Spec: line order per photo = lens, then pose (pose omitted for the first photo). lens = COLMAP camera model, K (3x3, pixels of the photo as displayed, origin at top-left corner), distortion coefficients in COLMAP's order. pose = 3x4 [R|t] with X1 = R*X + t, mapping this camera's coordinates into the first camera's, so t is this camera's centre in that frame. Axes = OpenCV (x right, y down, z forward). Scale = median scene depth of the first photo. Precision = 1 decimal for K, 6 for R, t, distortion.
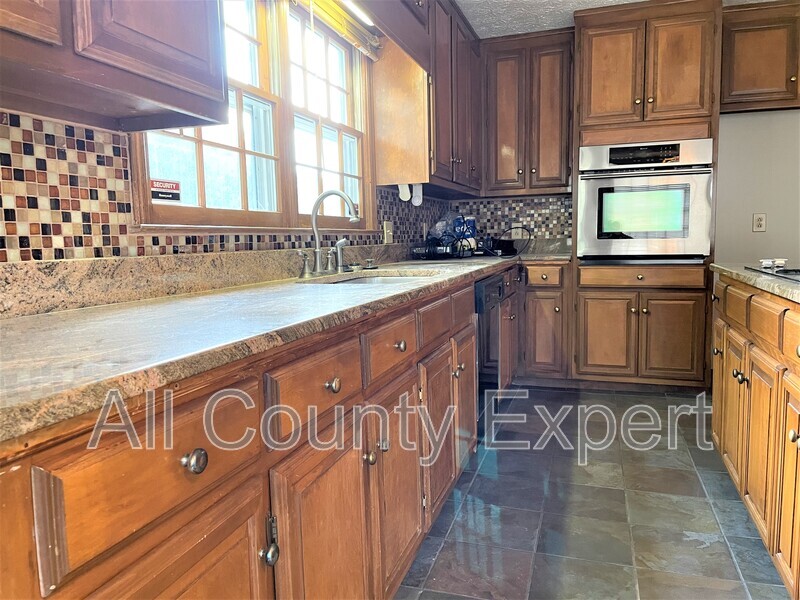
lens RADIAL K [[602.5, 0, 400.6], [0, 602.5, 298.3], [0, 0, 1]] dist [0.044533, -0.032251]
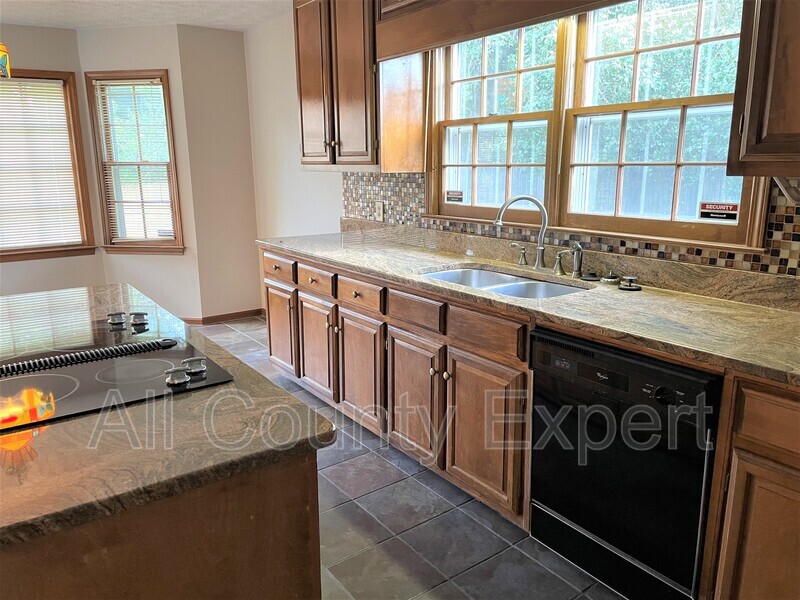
lens RADIAL K [[602.5, 0, 399.6], [0, 602.5, 302.2], [0, 0, 1]] dist [0.044533, -0.032251]
pose [[-0.576389, 0.199940, -0.792338, 1.226537], [-0.069651, 0.954057, 0.291416, -0.389822], [0.814202, 0.223156, -0.535982, 1.896554]]
